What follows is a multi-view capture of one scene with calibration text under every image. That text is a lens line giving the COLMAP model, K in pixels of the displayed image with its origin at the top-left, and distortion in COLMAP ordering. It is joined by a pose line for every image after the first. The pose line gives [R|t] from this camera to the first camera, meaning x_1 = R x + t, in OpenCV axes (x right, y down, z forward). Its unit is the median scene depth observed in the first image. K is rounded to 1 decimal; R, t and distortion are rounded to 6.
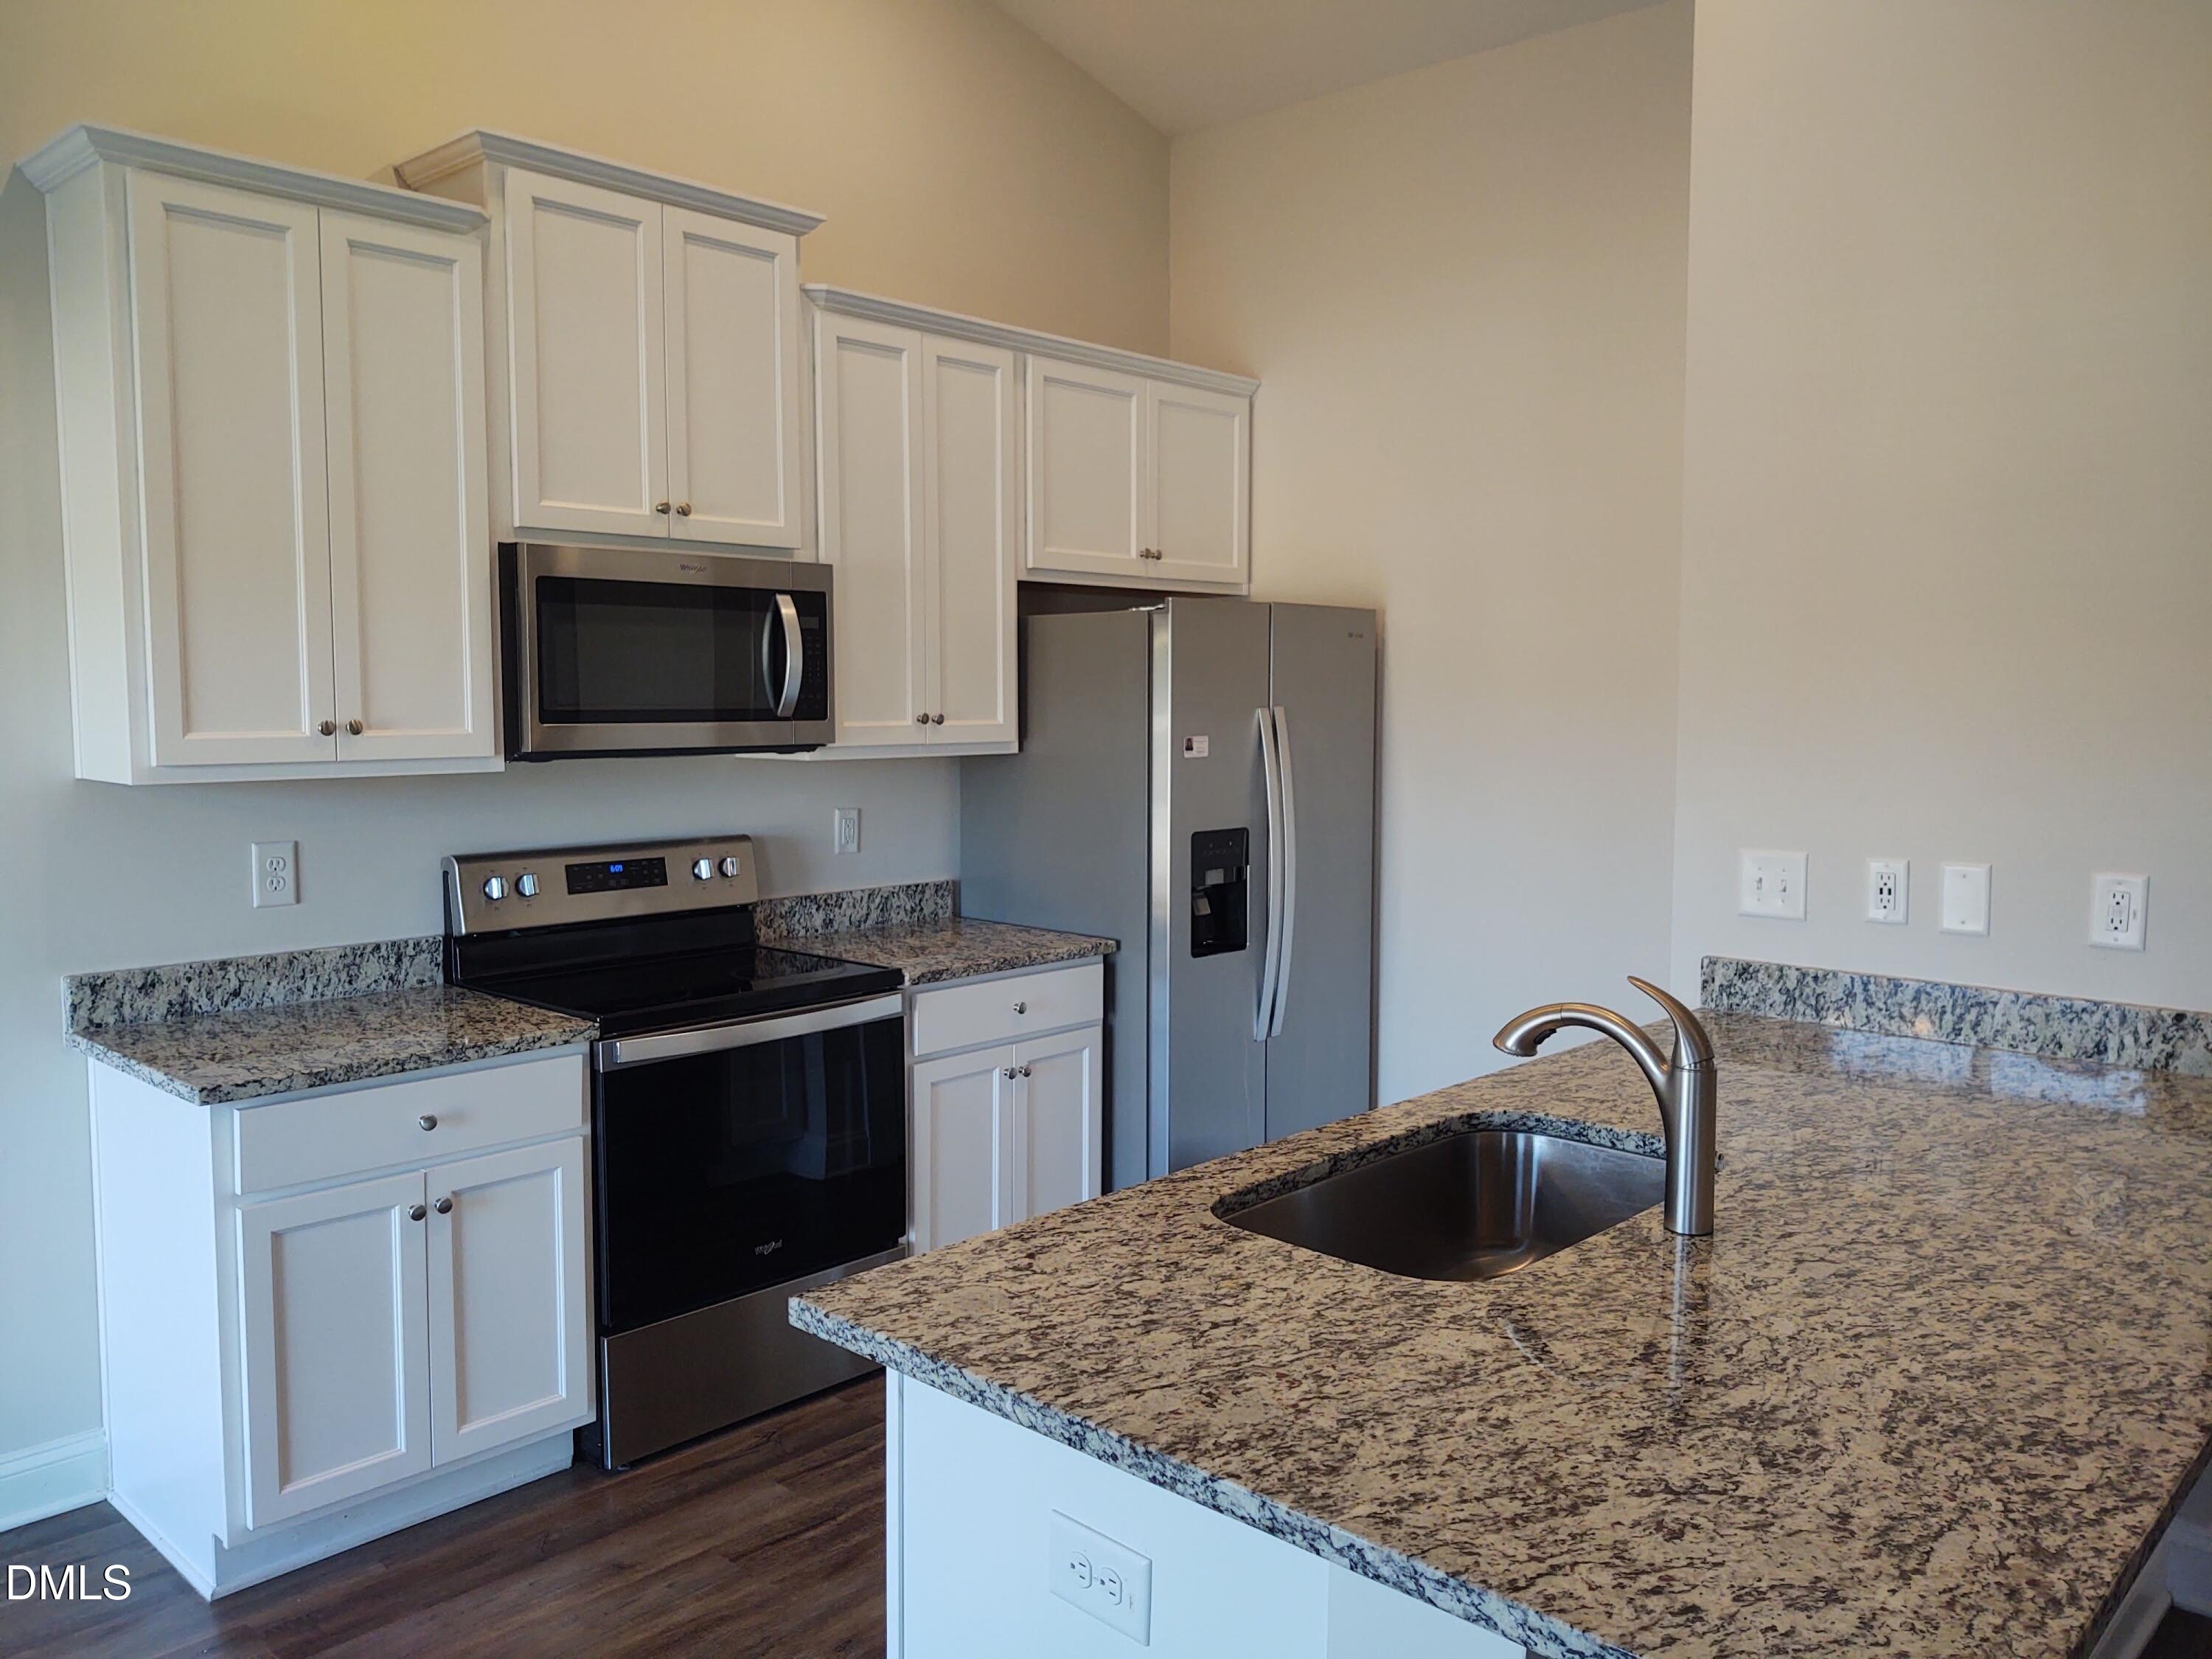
lens RADIAL K [[1703.2, 0, 1094.4], [0, 1703.2, 829.3], [0, 0, 1]] dist [0.025690, -0.019358]
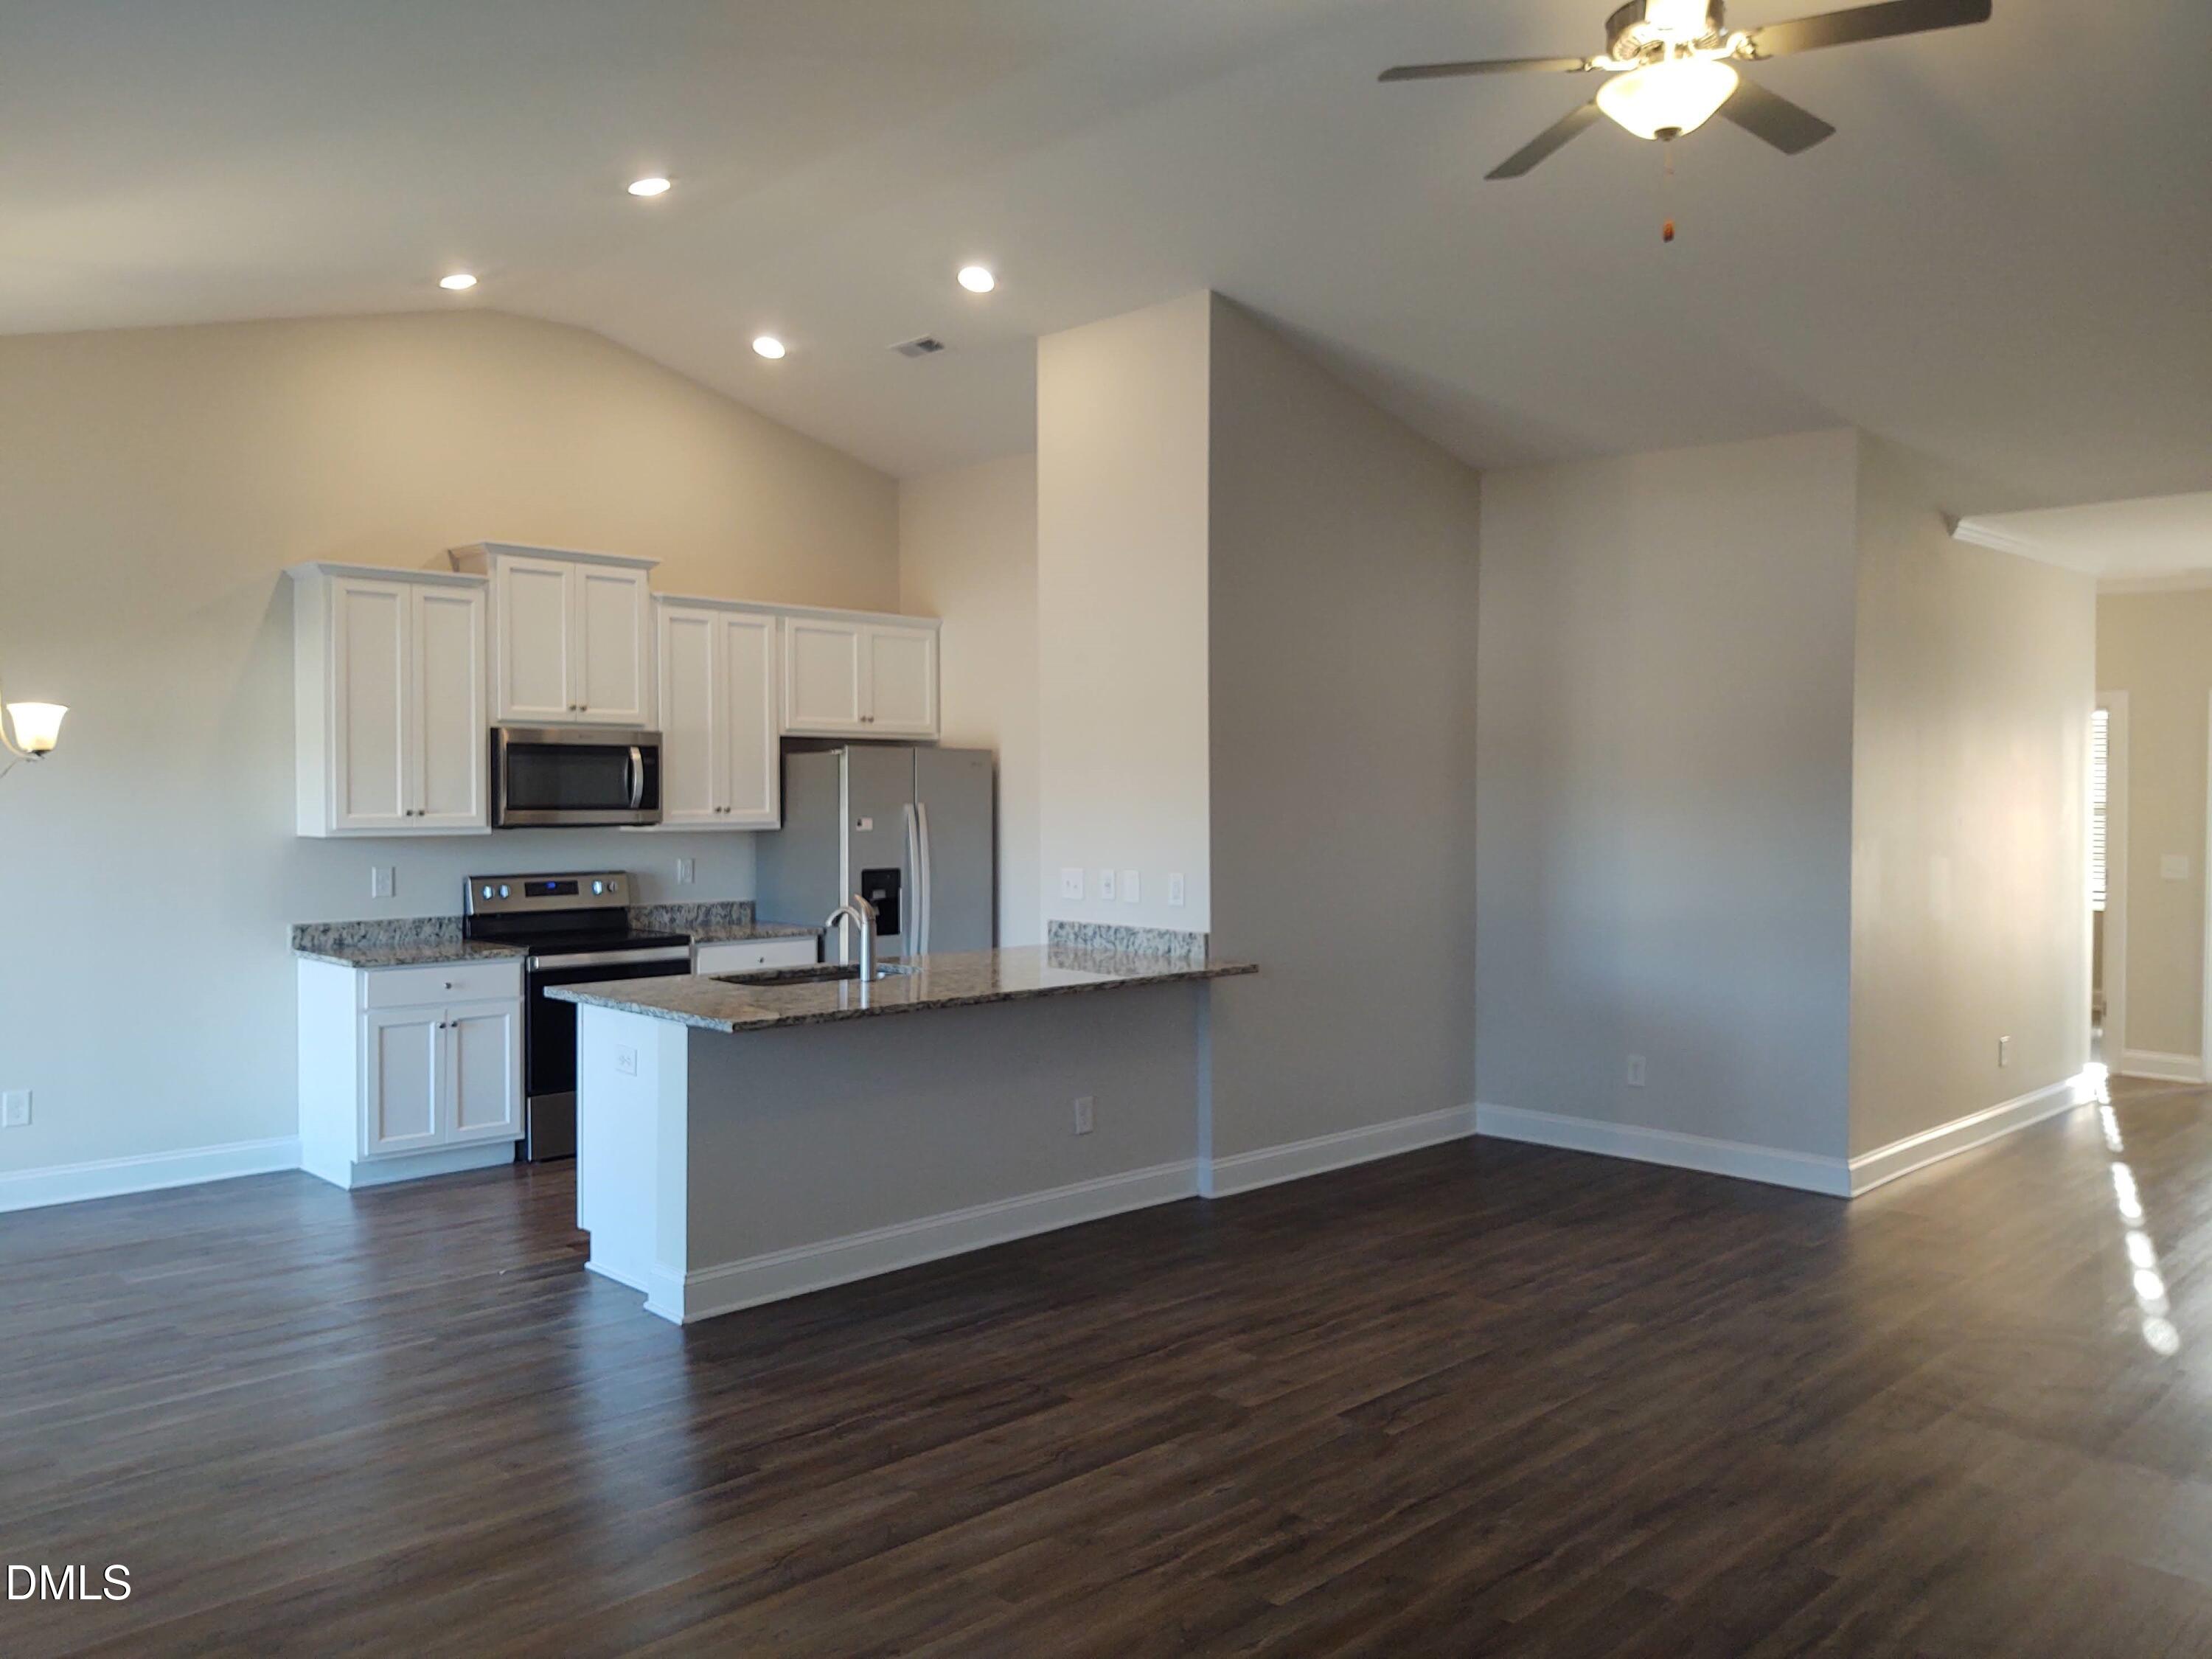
lens RADIAL K [[1703.2, 0, 1103.3], [0, 1703.2, 824.5], [0, 0, 1]] dist [0.025690, -0.019358]
pose [[0.999089, -0.002113, -0.042615, 0.505803], [-0.000658, 0.997890, -0.064923, 0.091935], [0.042662, 0.064892, 0.996980, -1.085019]]
